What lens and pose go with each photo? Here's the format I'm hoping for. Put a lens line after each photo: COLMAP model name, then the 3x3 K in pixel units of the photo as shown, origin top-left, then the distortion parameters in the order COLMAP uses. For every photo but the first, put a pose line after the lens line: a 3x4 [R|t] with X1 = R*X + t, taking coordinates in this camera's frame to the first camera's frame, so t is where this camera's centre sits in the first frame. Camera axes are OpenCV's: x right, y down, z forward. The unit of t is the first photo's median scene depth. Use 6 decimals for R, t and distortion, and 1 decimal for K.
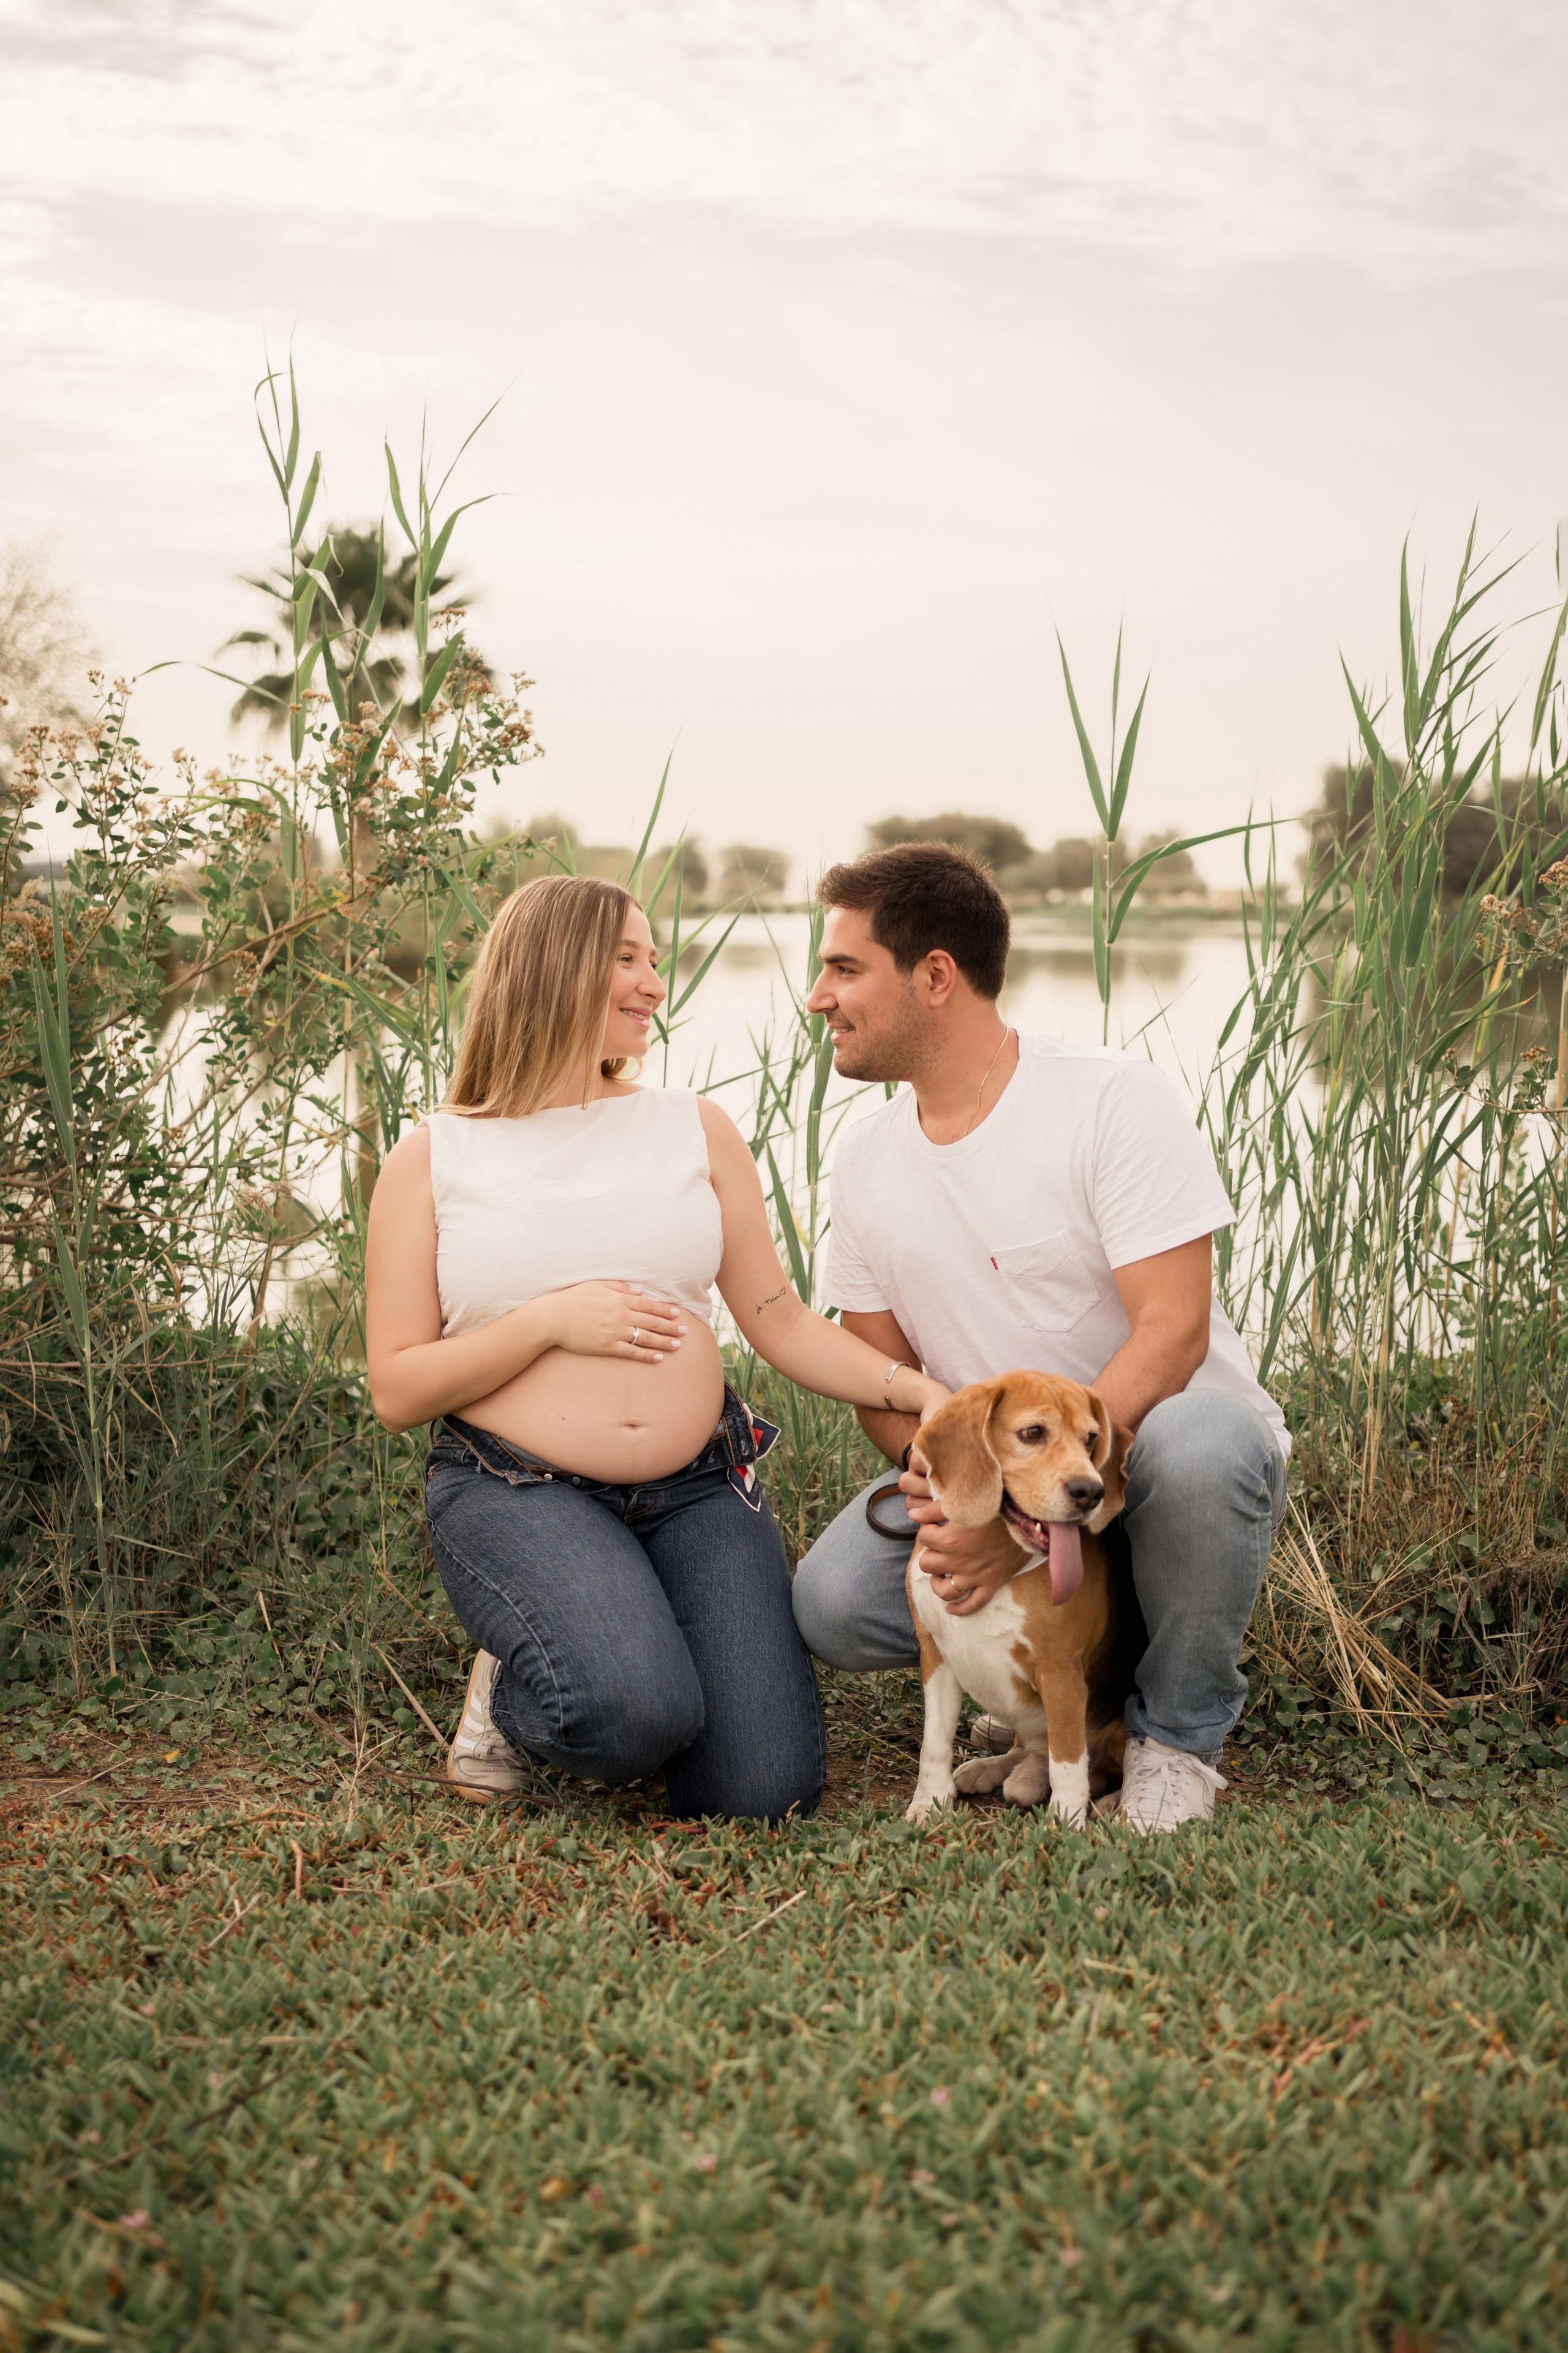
lens RADIAL K [[2311.9, 0, 803.0], [0, 2311.9, 1169.8], [0, 0, 1]] dist [-0.030418, 0.150148]
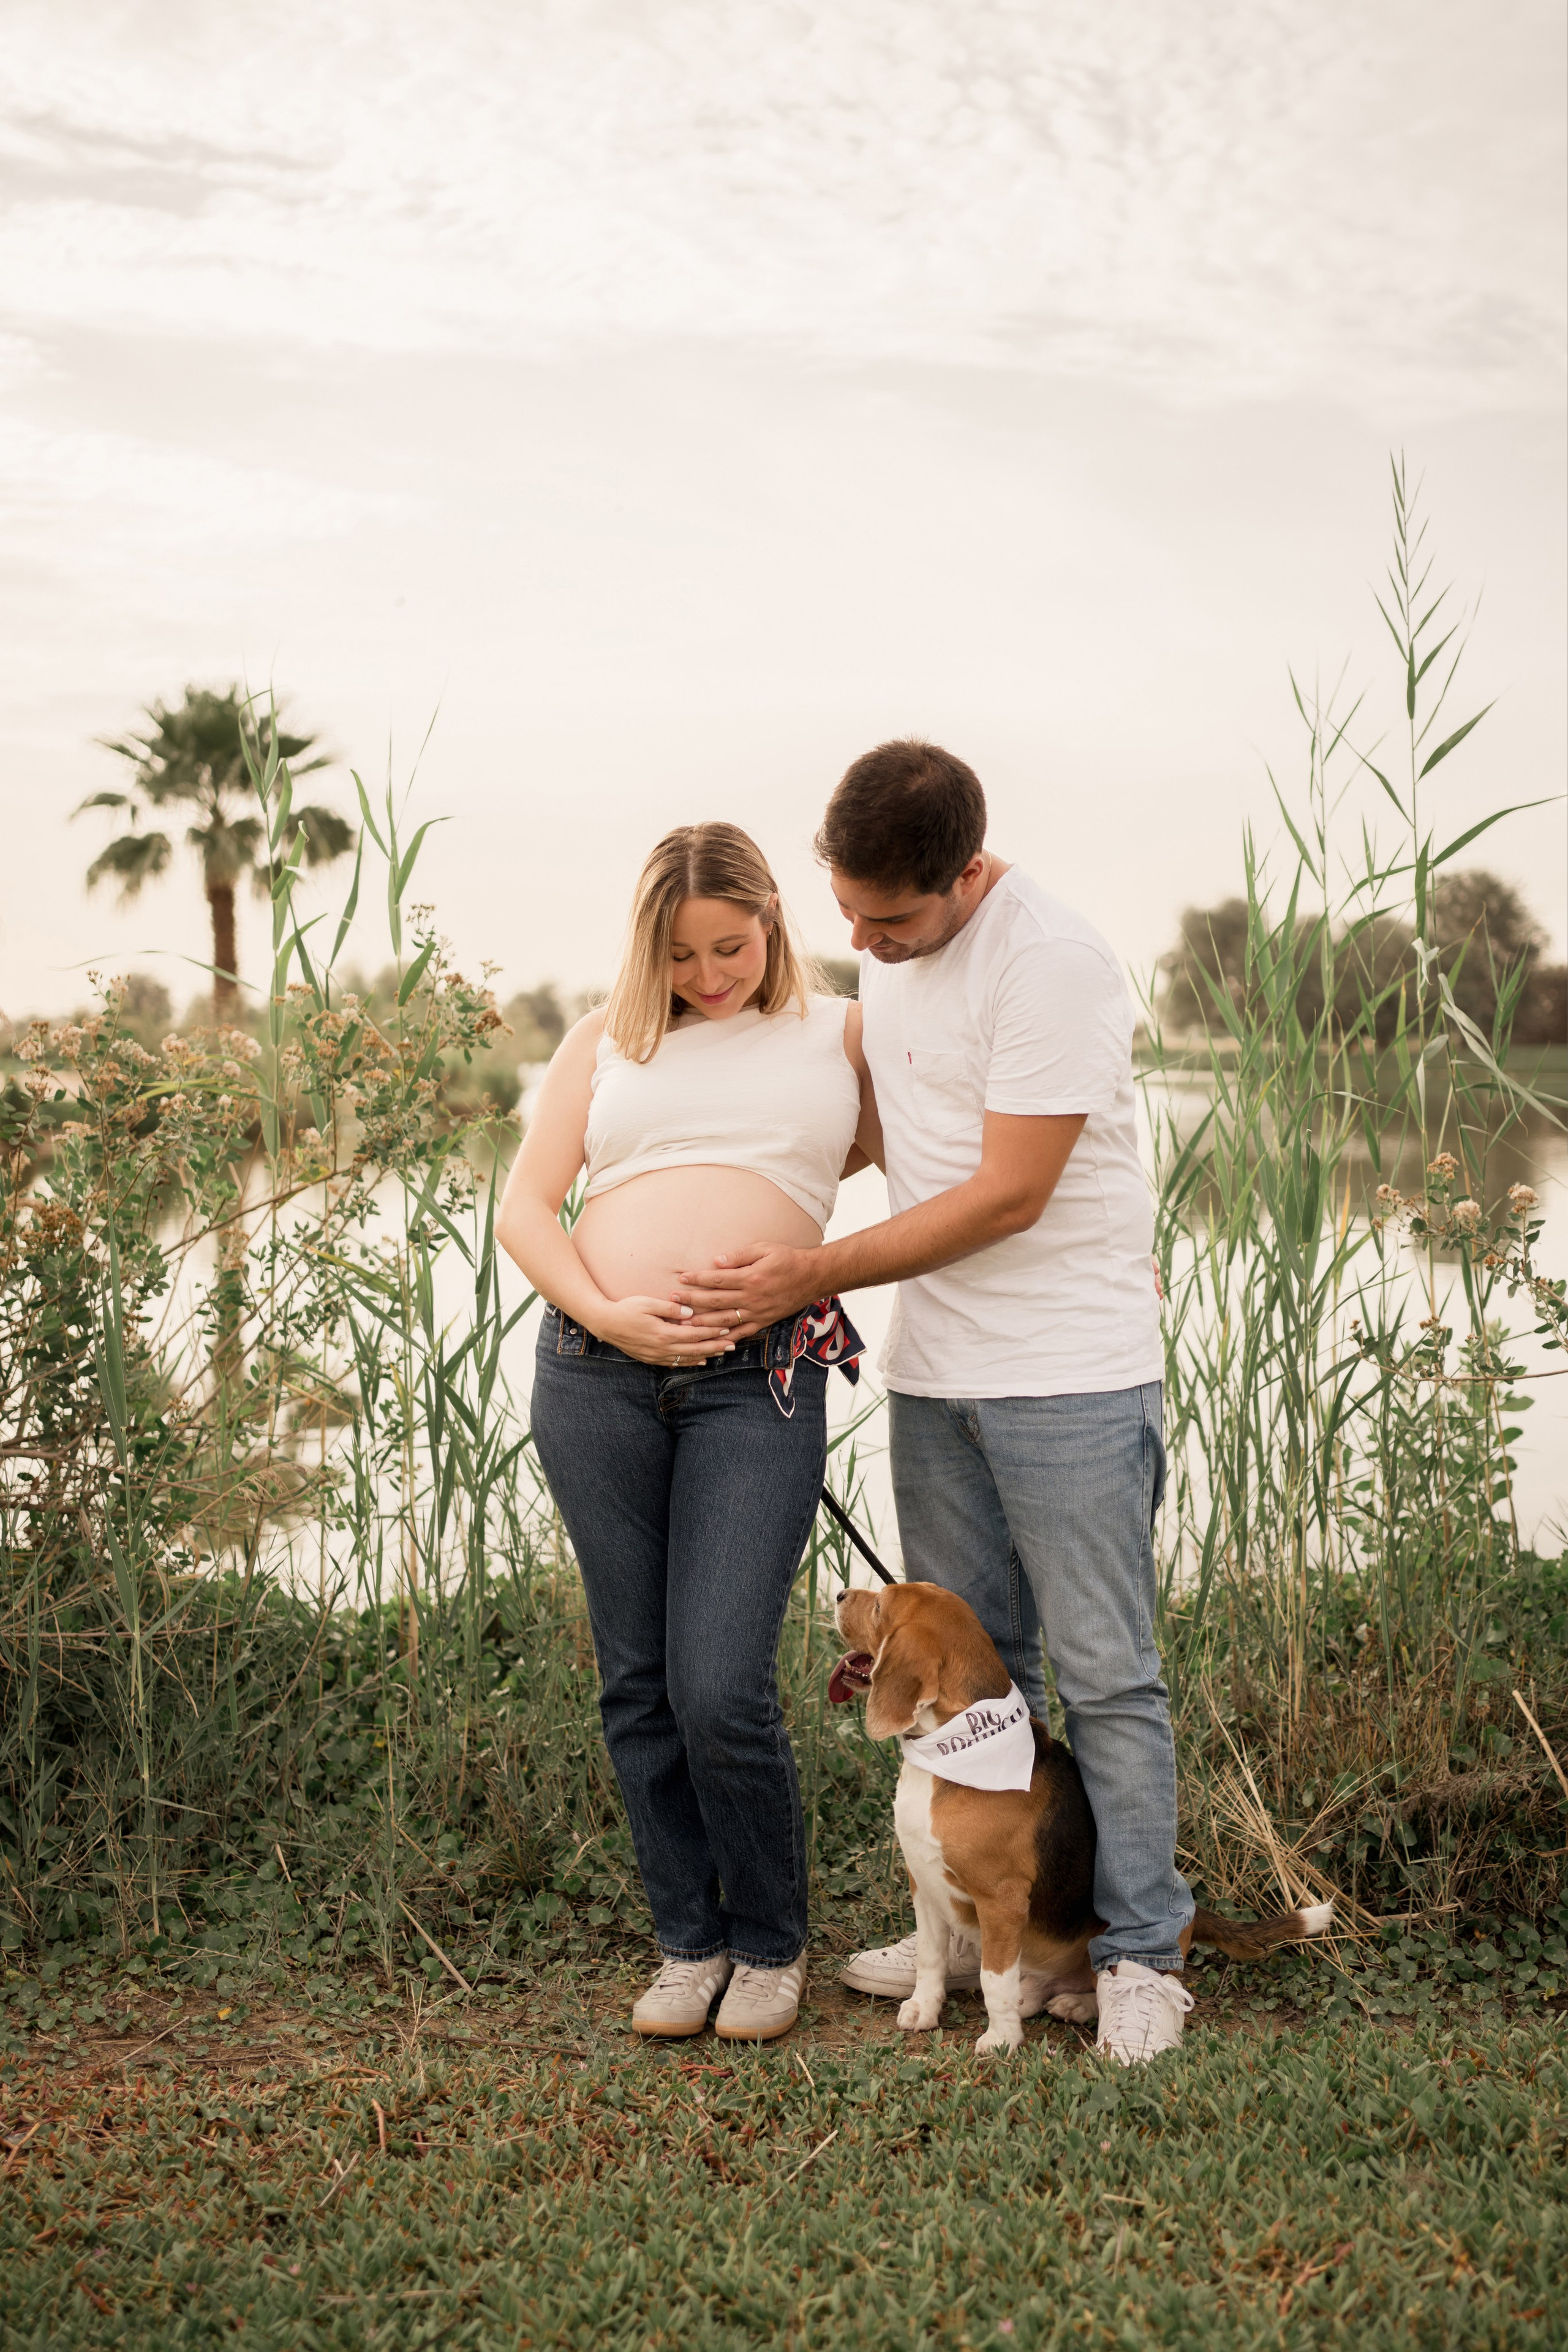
lens RADIAL K [[2353.9, 0, 780.4], [0, 2353.9, 1209.5], [0, 0, 1]] dist [-0.026837, 0.154415]
pose [[0.998577, -0.014613, 0.051279, -0.079919], [0.016860, 0.998903, -0.043680, -0.088115], [-0.050584, 0.044482, 0.997729, -0.166547]]
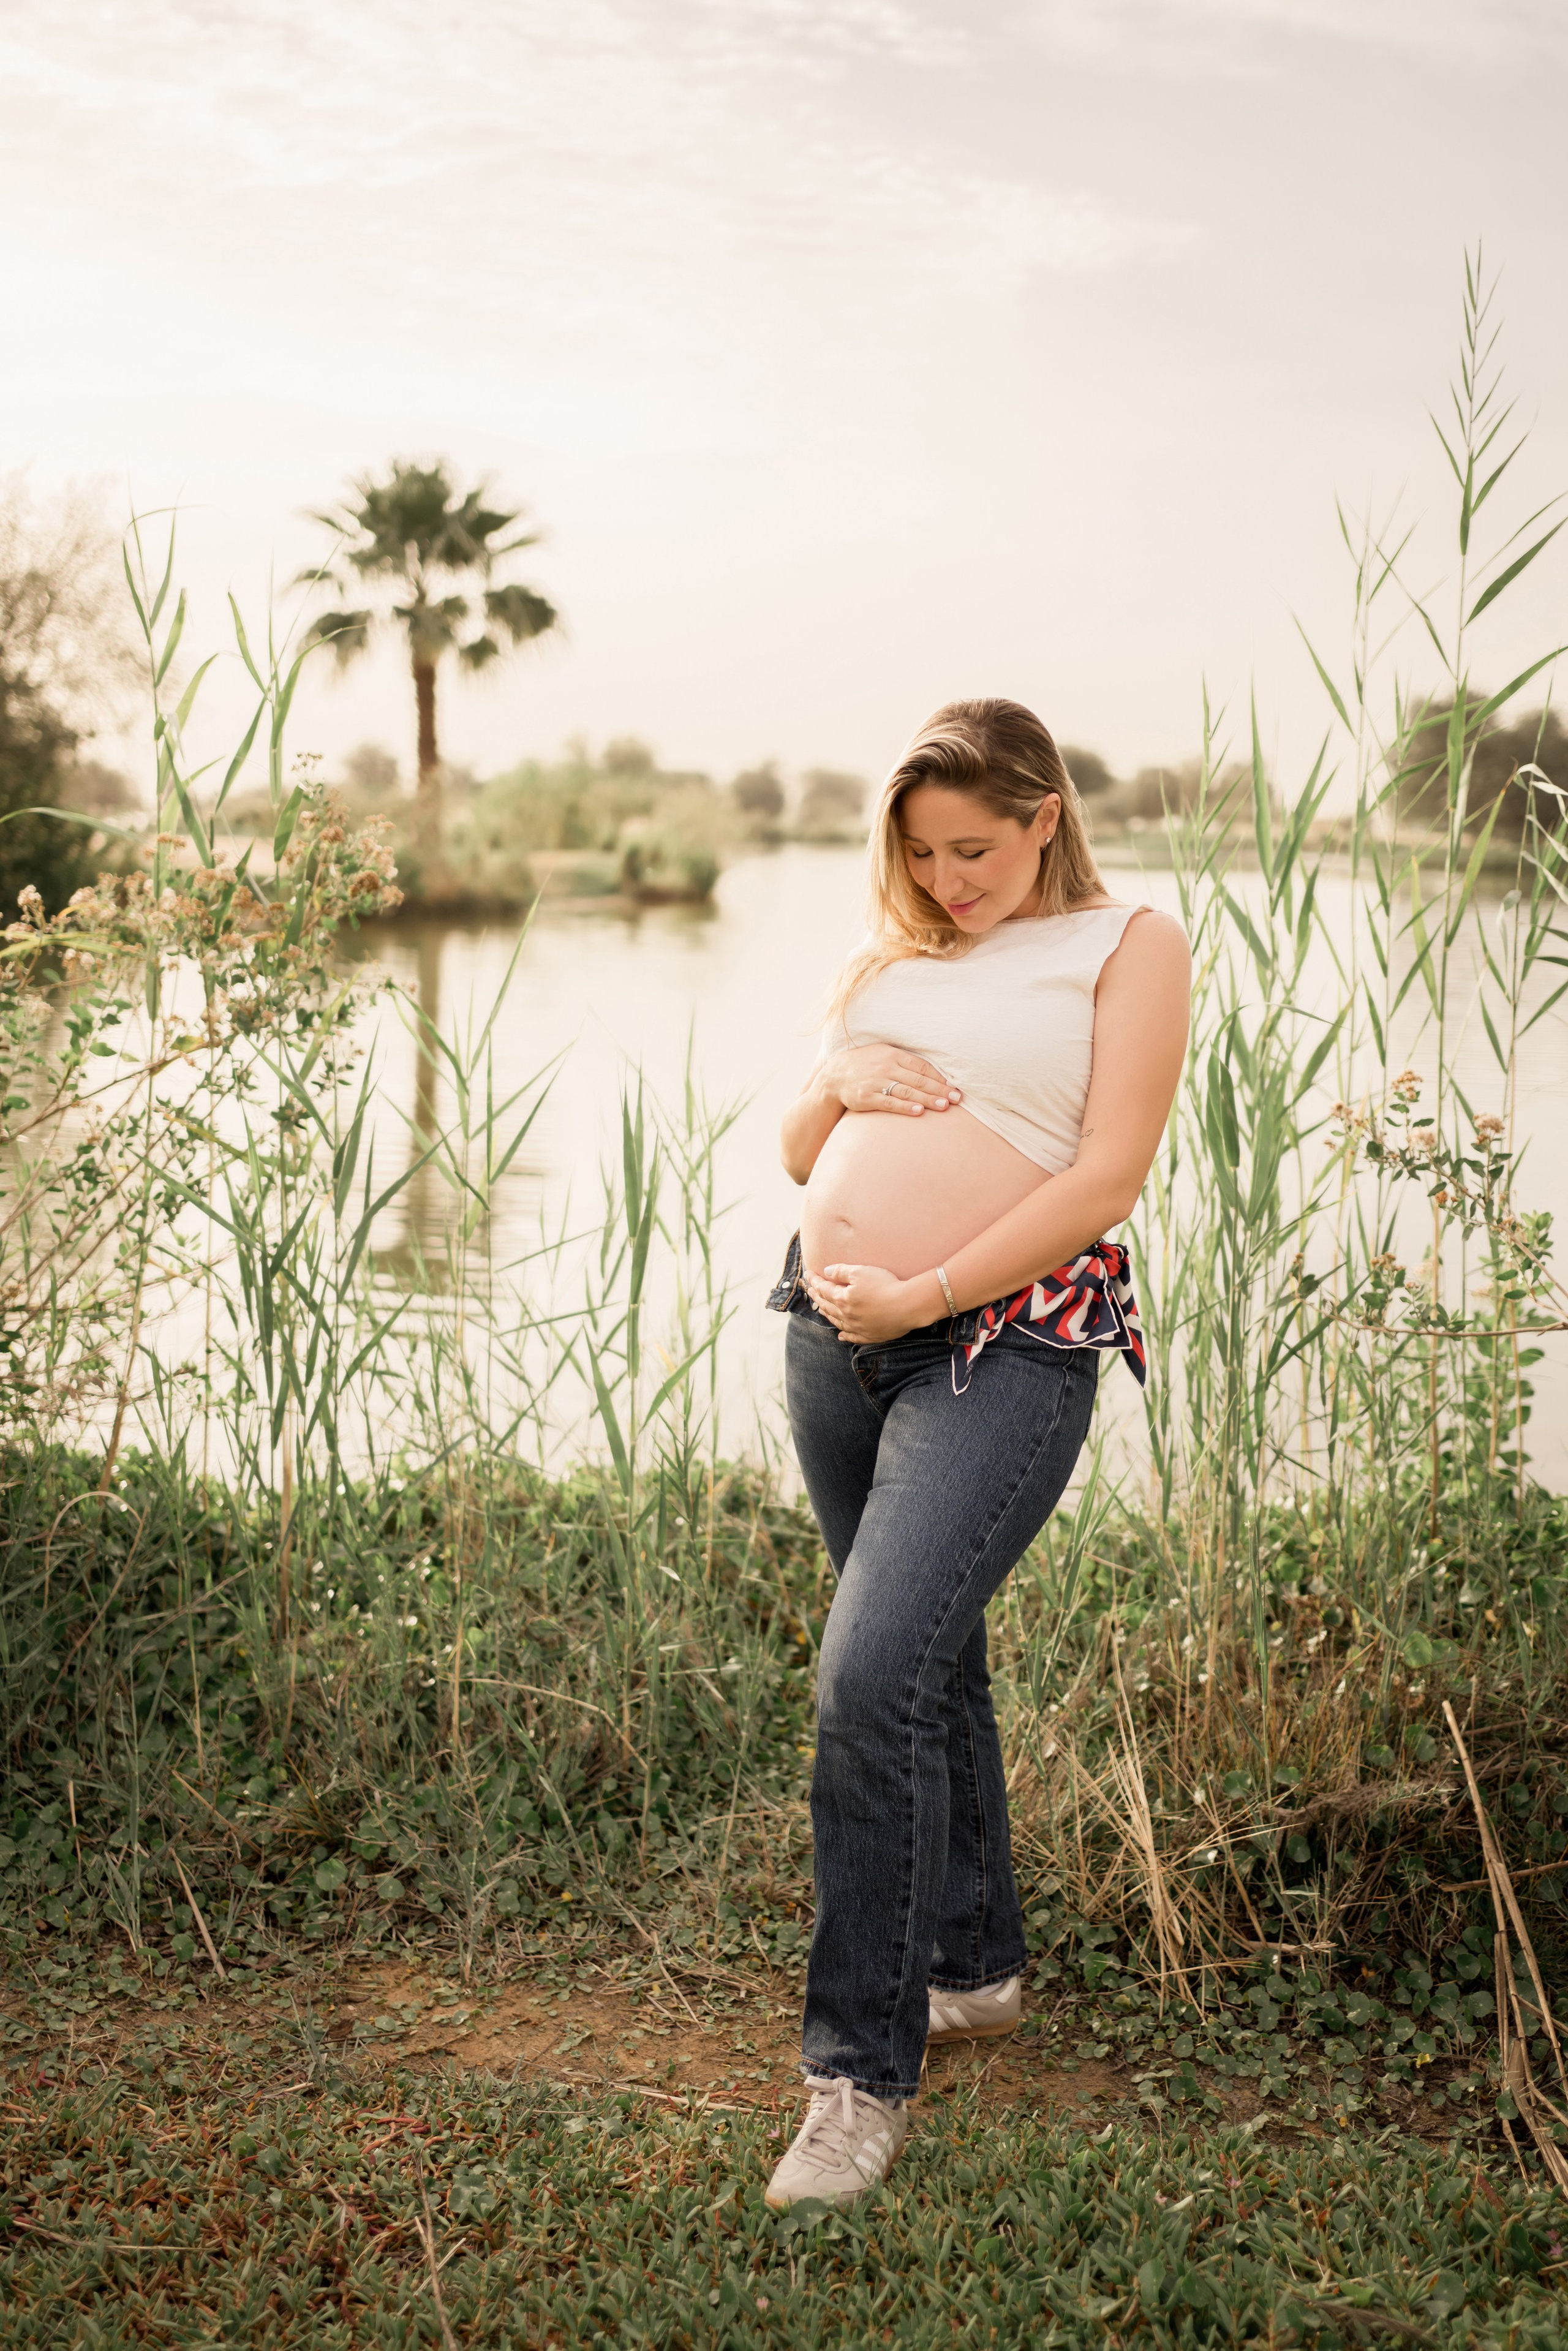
lens RADIAL K [[2310.0, 0, 803.0], [0, 2310.0, 1168.8], [0, 0, 1]] dist [-0.030418, 0.150148]
pose [[0.999231, 0.017456, -0.035112, 0.162322], [-0.016217, 0.999247, 0.035251, -0.178121], [0.035701, -0.034654, 0.998761, 0.042887]]
